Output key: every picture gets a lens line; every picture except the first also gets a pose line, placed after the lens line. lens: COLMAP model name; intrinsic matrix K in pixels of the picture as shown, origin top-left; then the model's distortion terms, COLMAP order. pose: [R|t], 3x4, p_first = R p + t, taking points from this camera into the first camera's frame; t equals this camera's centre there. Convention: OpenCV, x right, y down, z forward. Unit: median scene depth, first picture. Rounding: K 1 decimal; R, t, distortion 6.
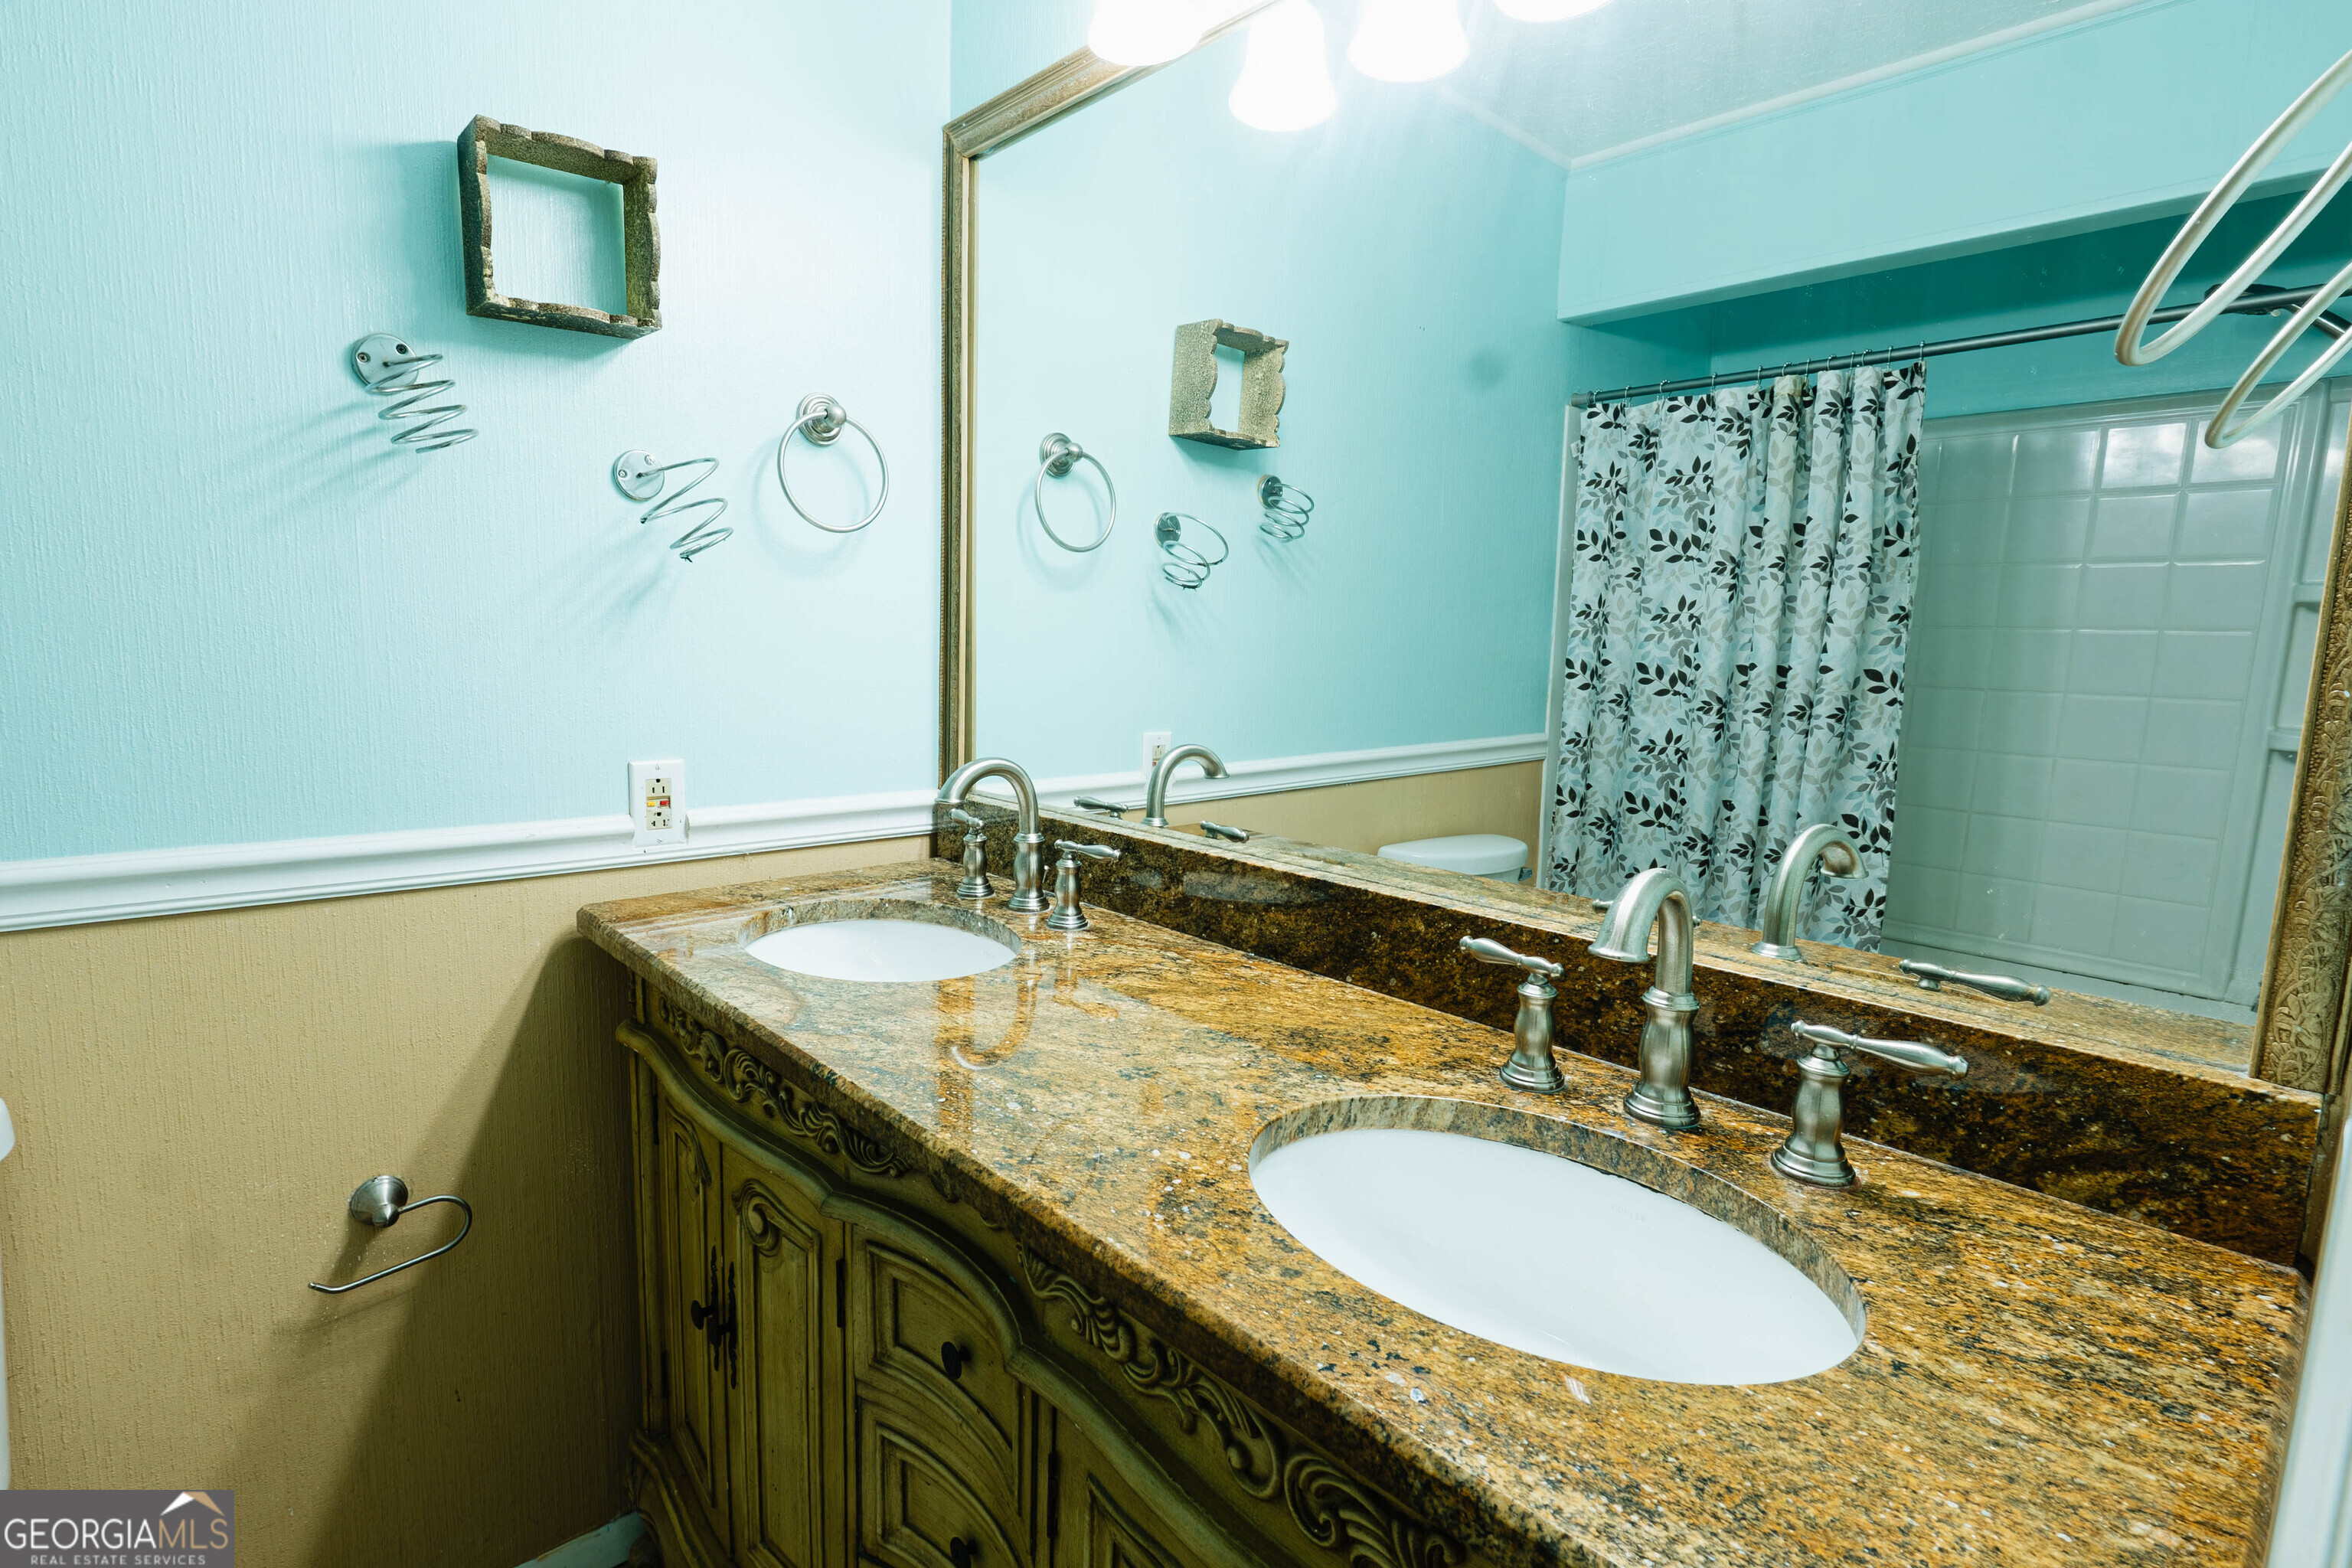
lens RADIAL K [[1151.9, 0, 1171.0], [0, 1151.9, 793.6], [0, 0, 1]] dist [-0.006464, -0.000211]
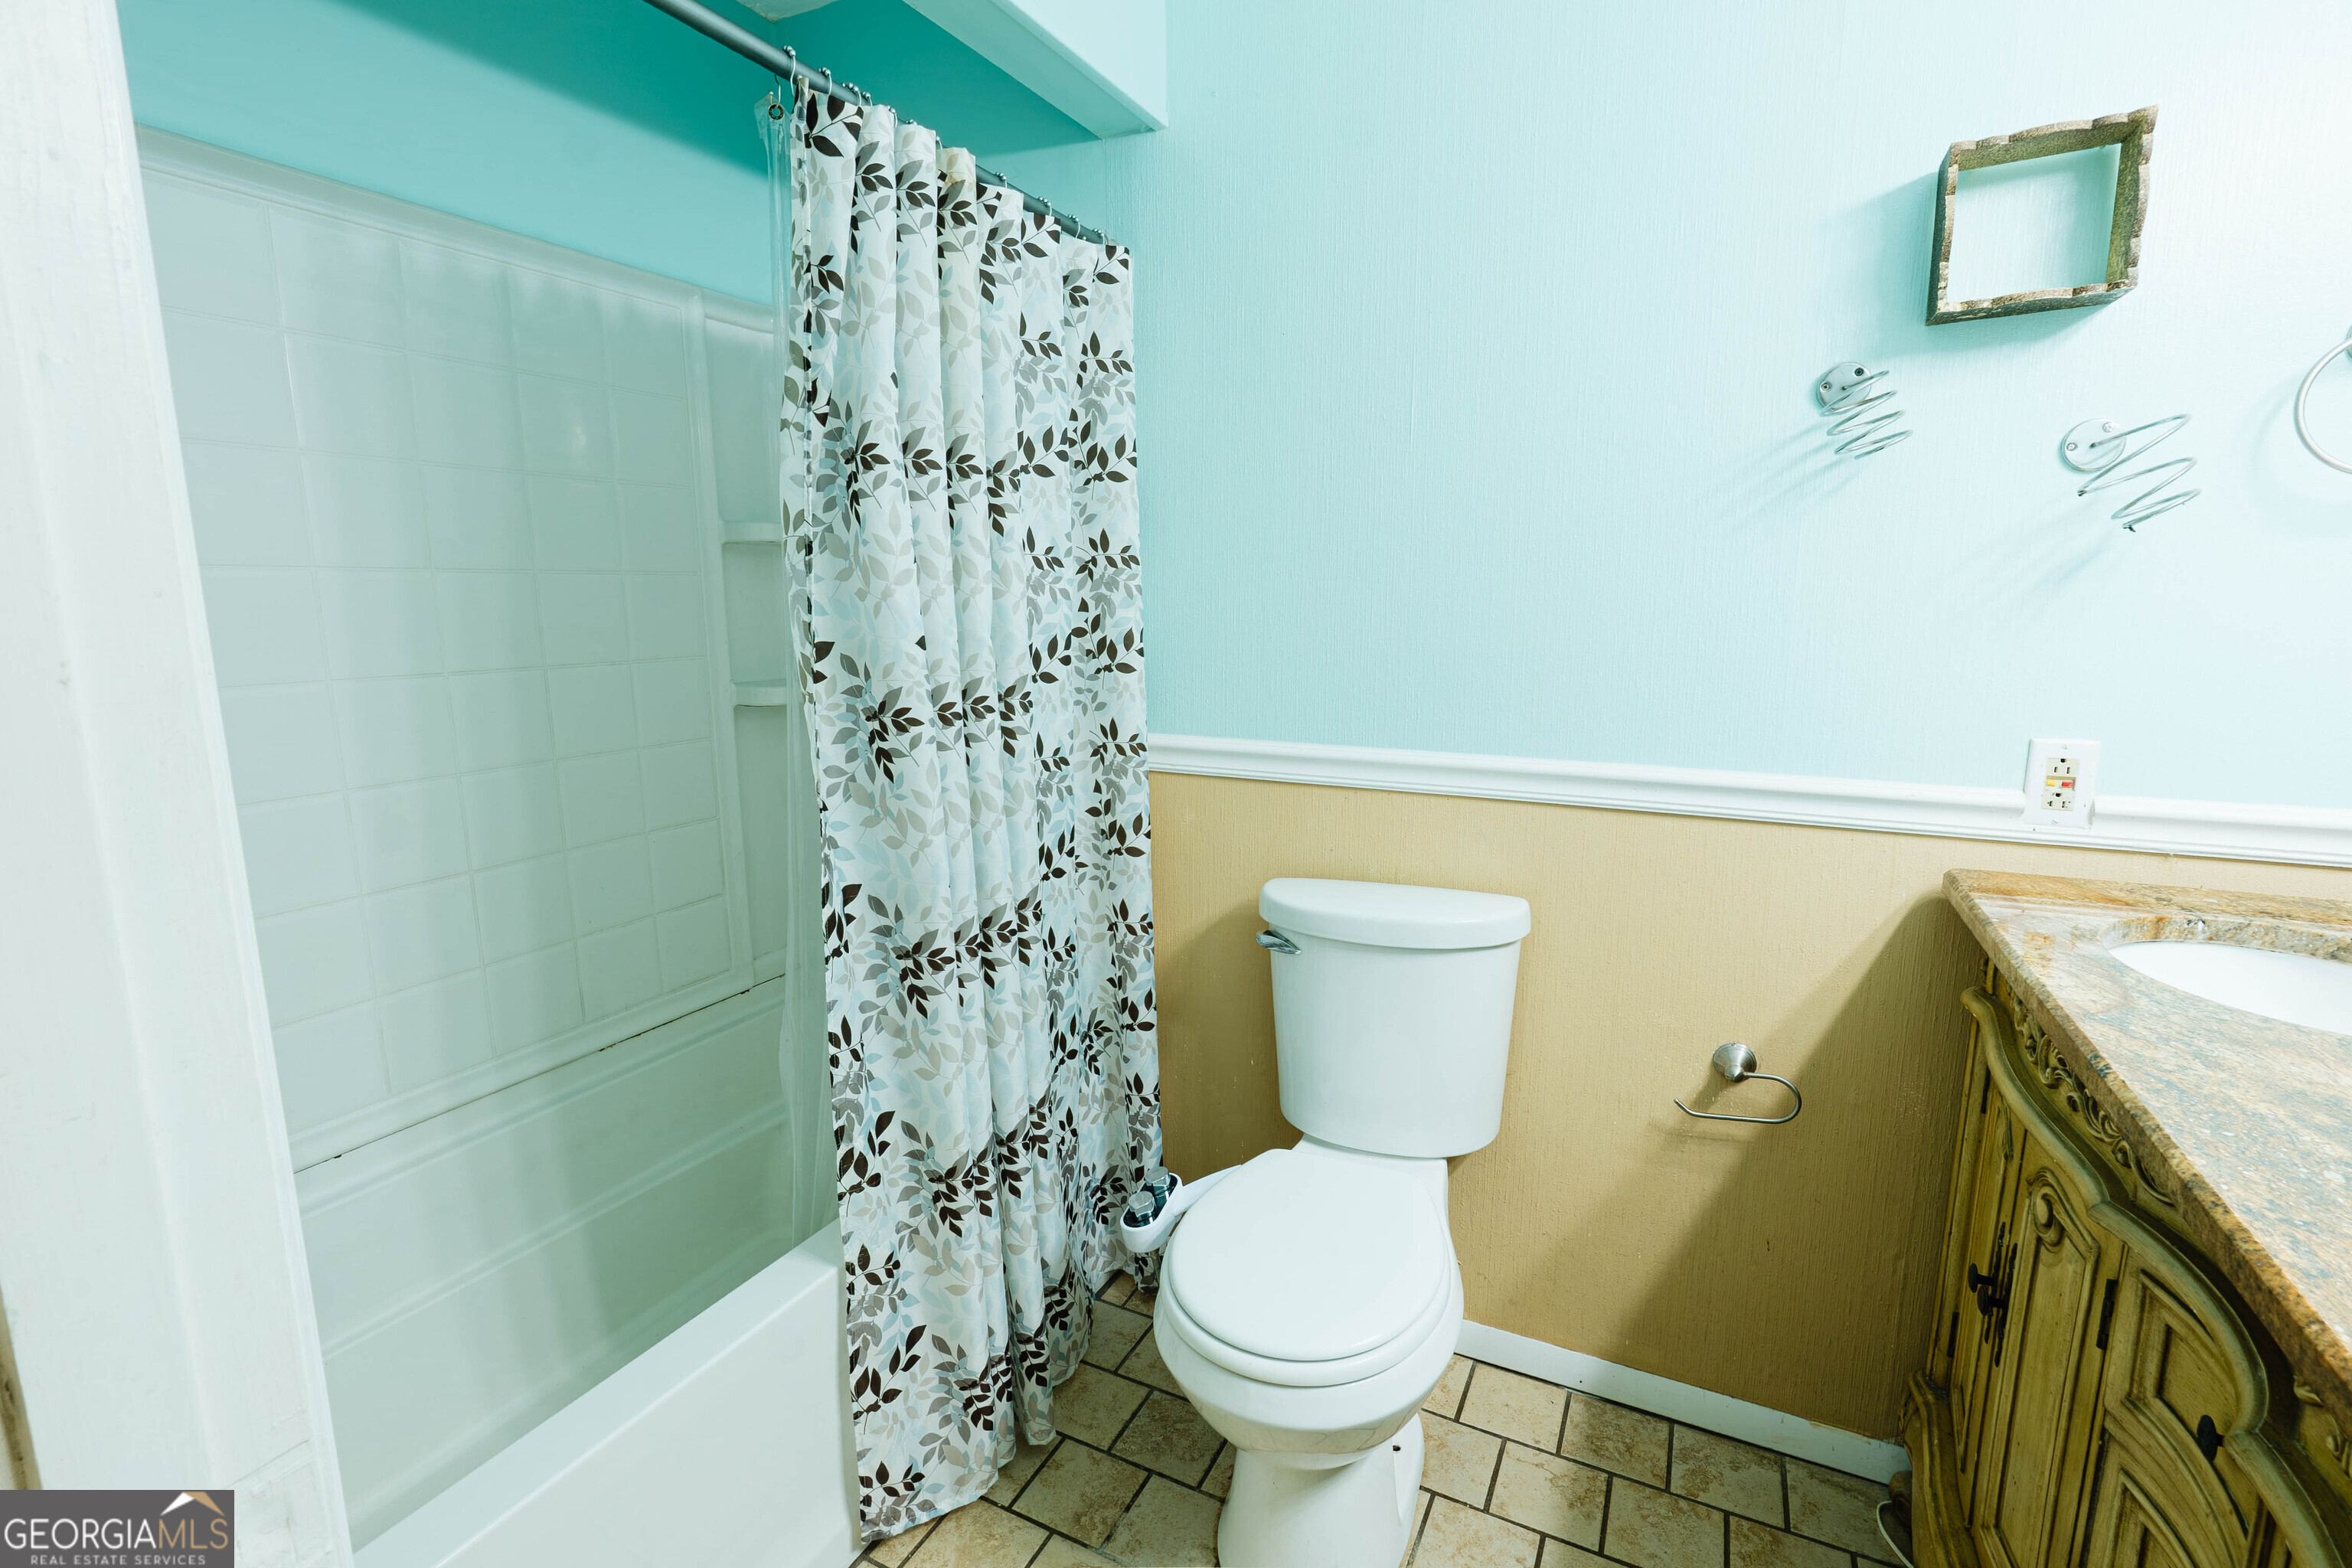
lens RADIAL K [[1075.3, 0, 1172.2], [0, 1075.3, 786.3], [0, 0, 1]] dist [-0.006861, 0.000538]
pose [[0.368630, 0.130778, -0.920331, 0.143556], [-0.111745, 0.989109, 0.095793, 0.010025], [0.922836, 0.067530, 0.379229, -0.047832]]
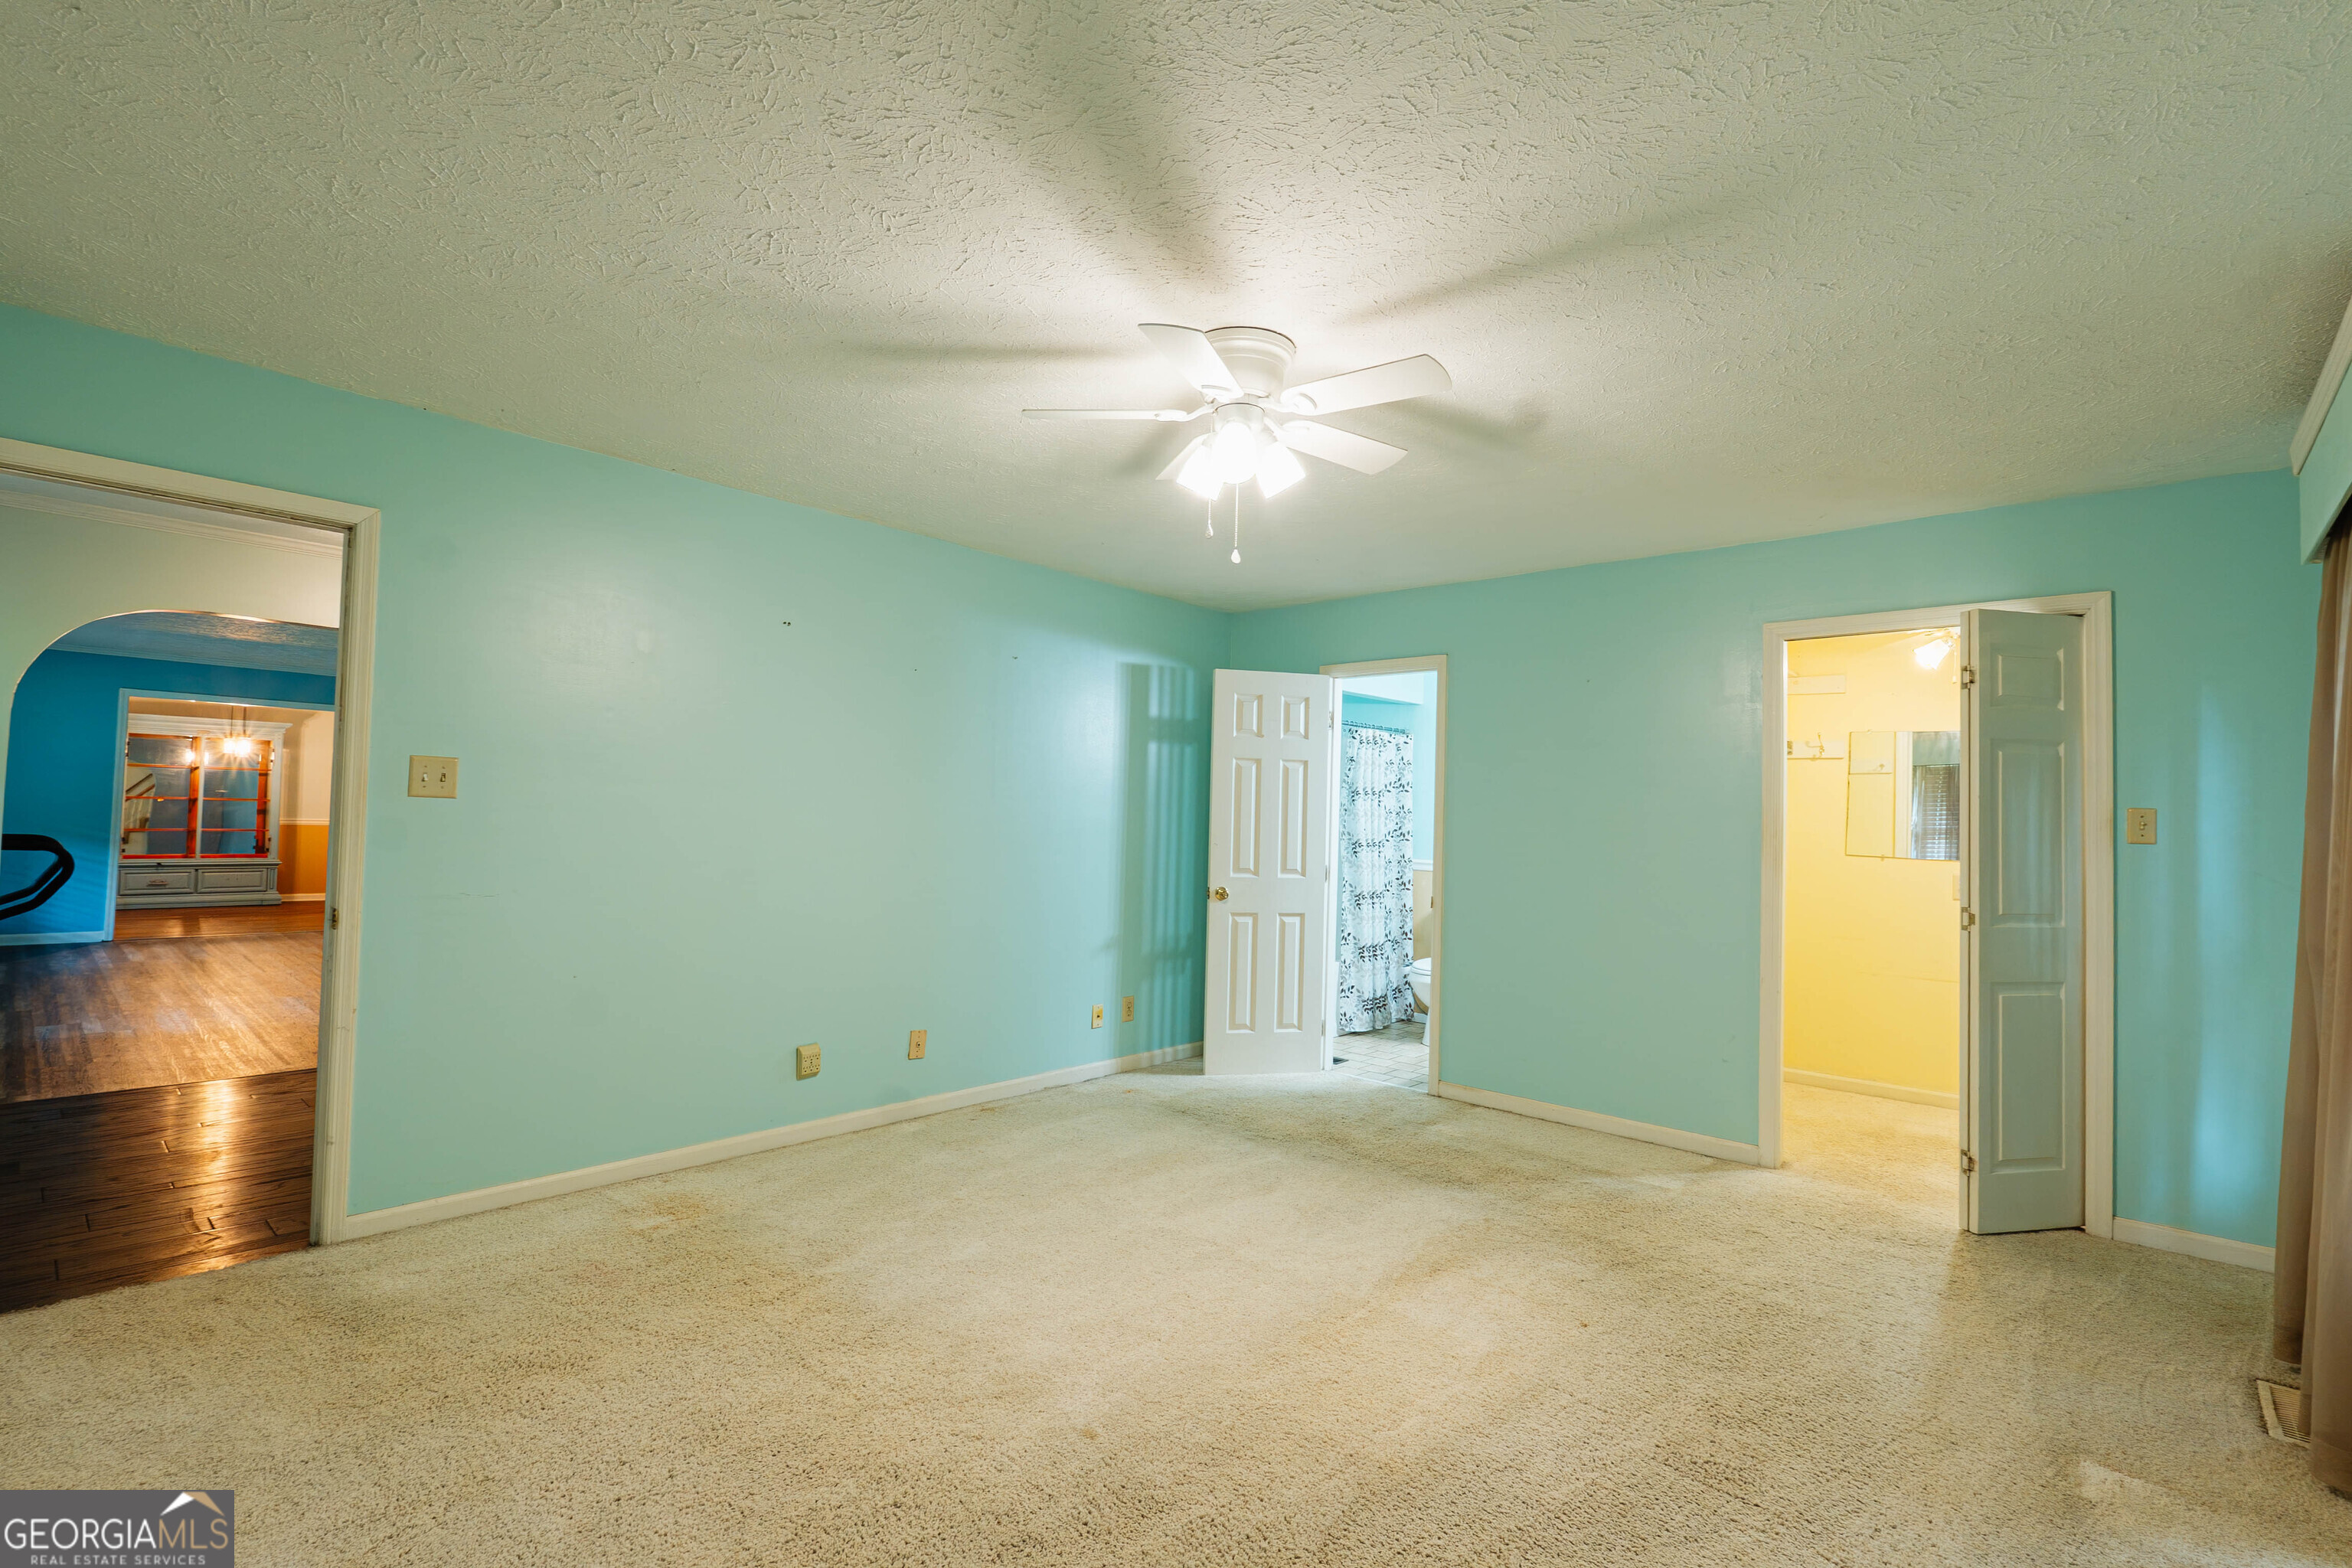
lens RADIAL K [[1075.3, 0, 1172.2], [0, 1075.3, 786.3], [0, 0, 1]] dist [-0.006861, 0.000538]
pose [[0.119683, -0.052243, -0.991437, 4.870448], [-0.161028, 0.984370, -0.071309, 0.373253], [0.979666, 0.168184, 0.109400, -1.661141]]
